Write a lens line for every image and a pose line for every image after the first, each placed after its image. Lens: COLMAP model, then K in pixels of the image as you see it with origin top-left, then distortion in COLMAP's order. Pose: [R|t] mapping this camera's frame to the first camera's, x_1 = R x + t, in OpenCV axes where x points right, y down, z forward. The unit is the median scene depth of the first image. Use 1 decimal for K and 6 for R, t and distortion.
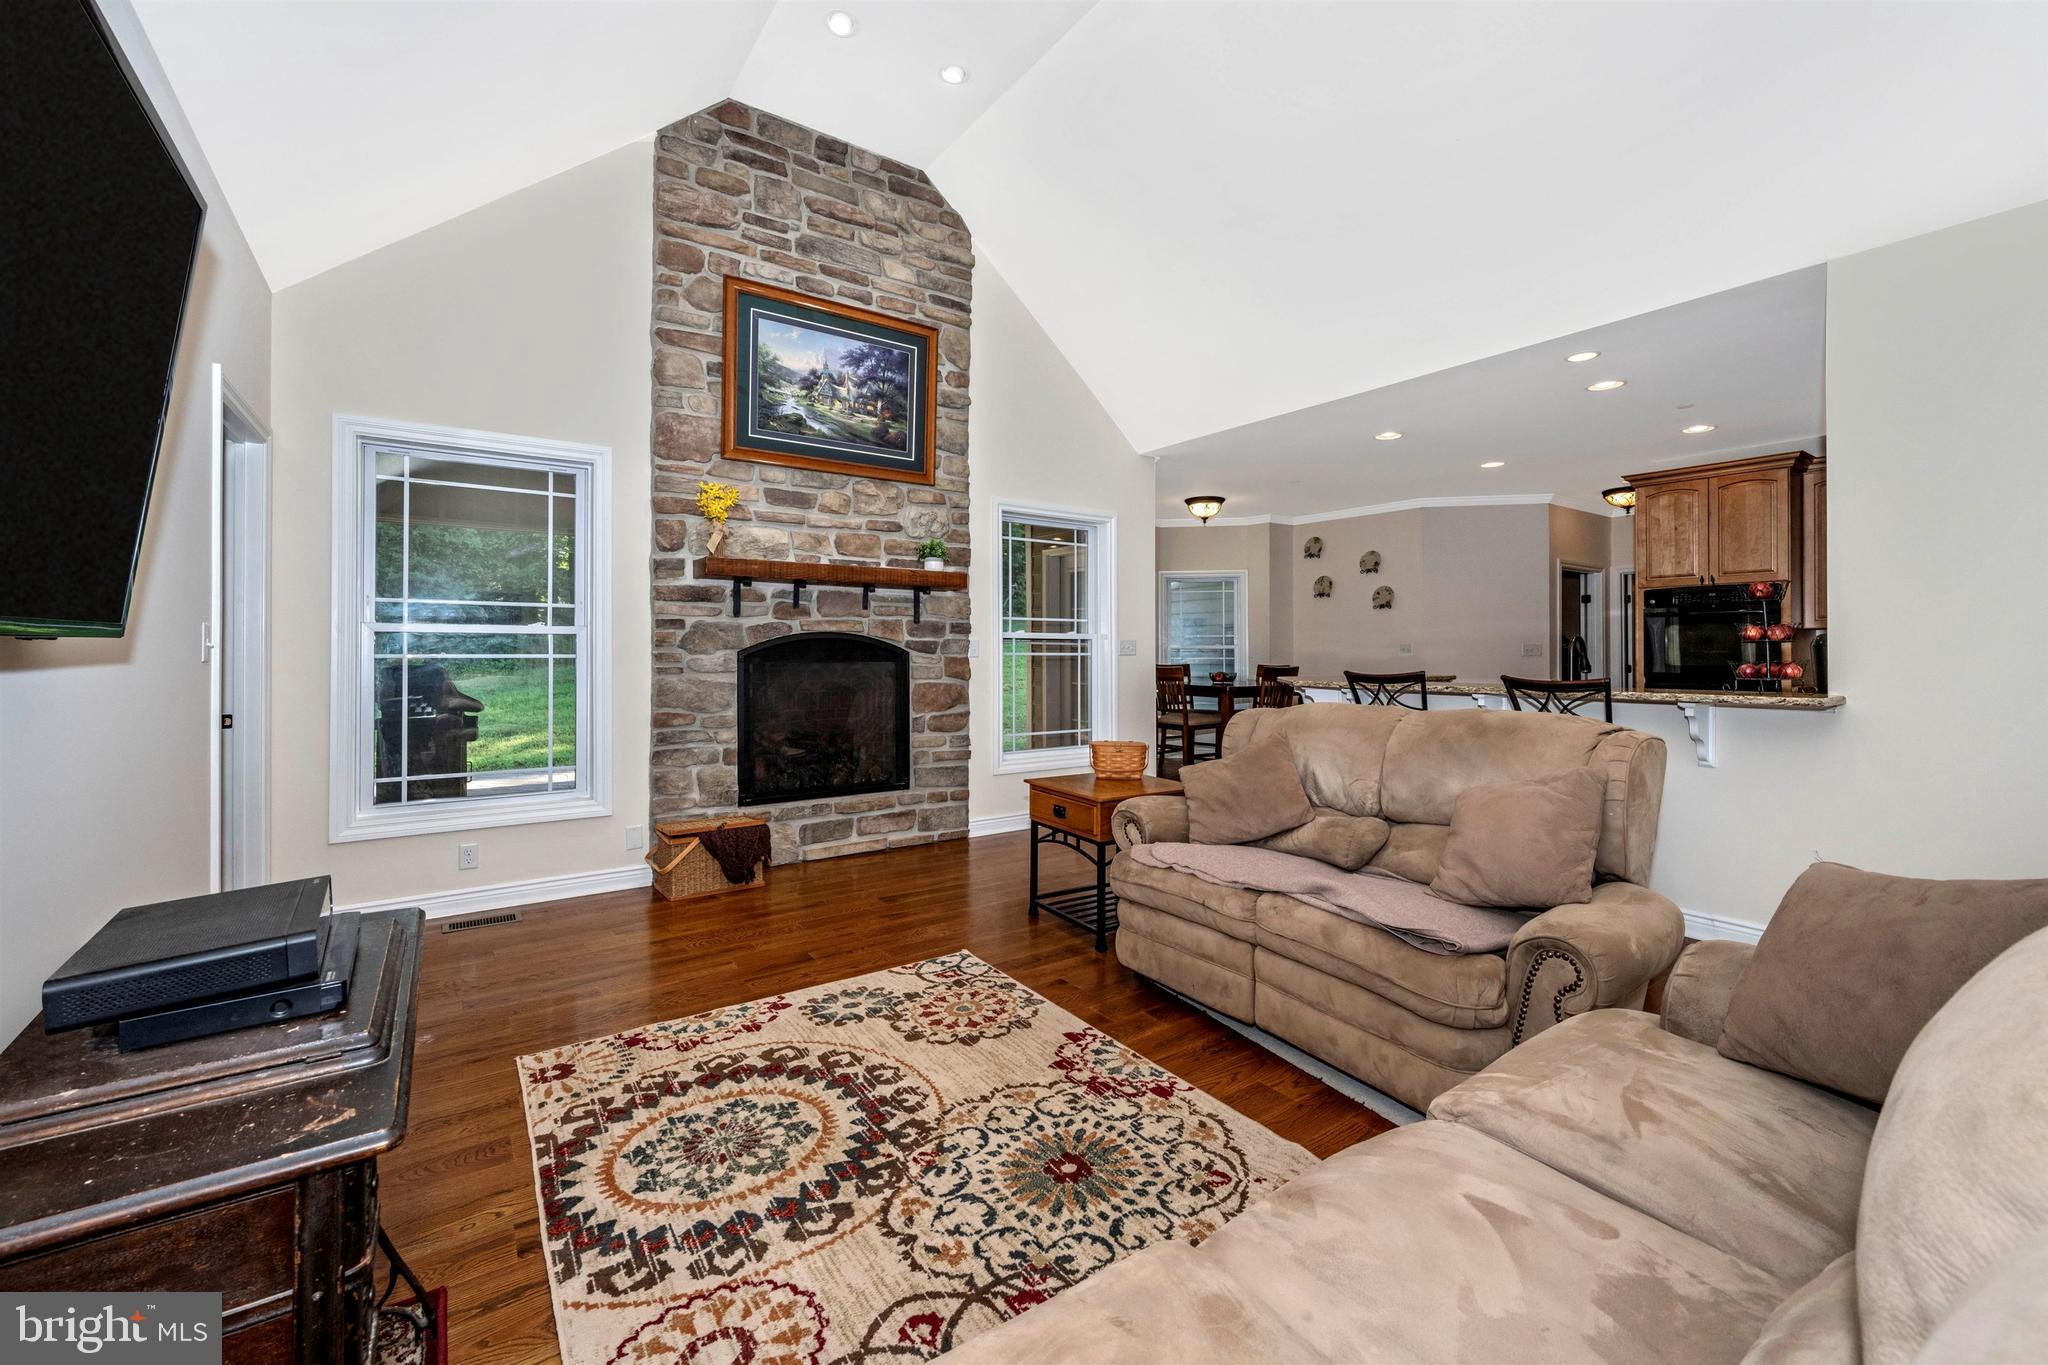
lens RADIAL K [[816.8, 0, 1046.2], [0, 816.8, 633.6], [0, 0, 1]] dist [-0.003376, 0.001057]
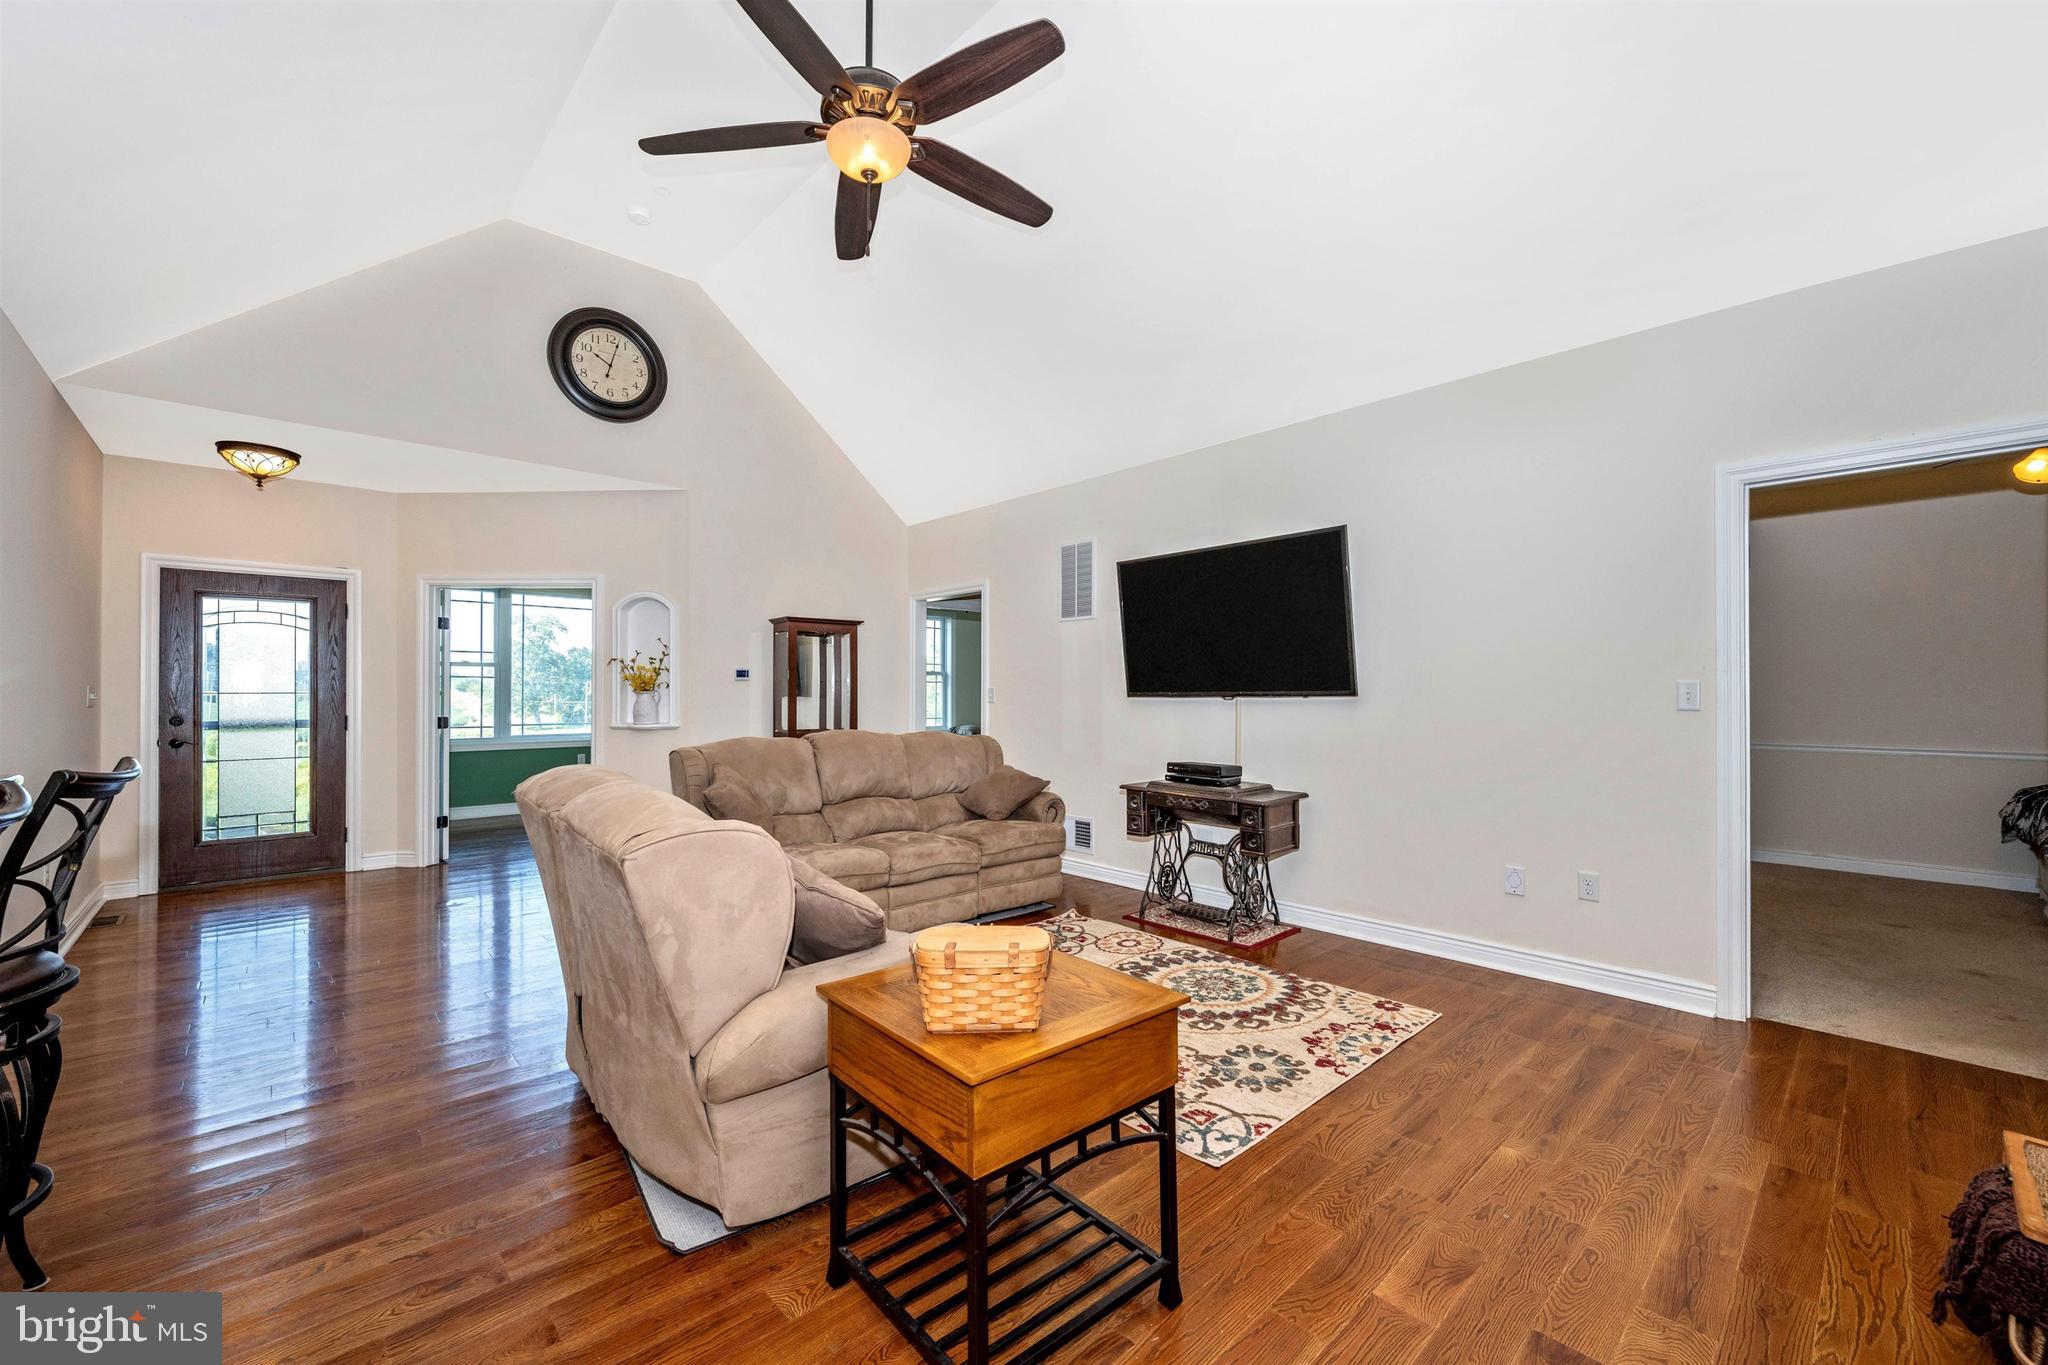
lens RADIAL K [[816.8, 0, 1026.0], [0, 816.8, 690.9], [0, 0, 1]] dist [-0.003376, 0.001057]
pose [[-0.992545, -0.003640, -0.121826, 0.188752], [-0.001011, 0.999765, -0.021632, 0.022635], [0.121876, -0.021347, -0.992316, 2.257656]]
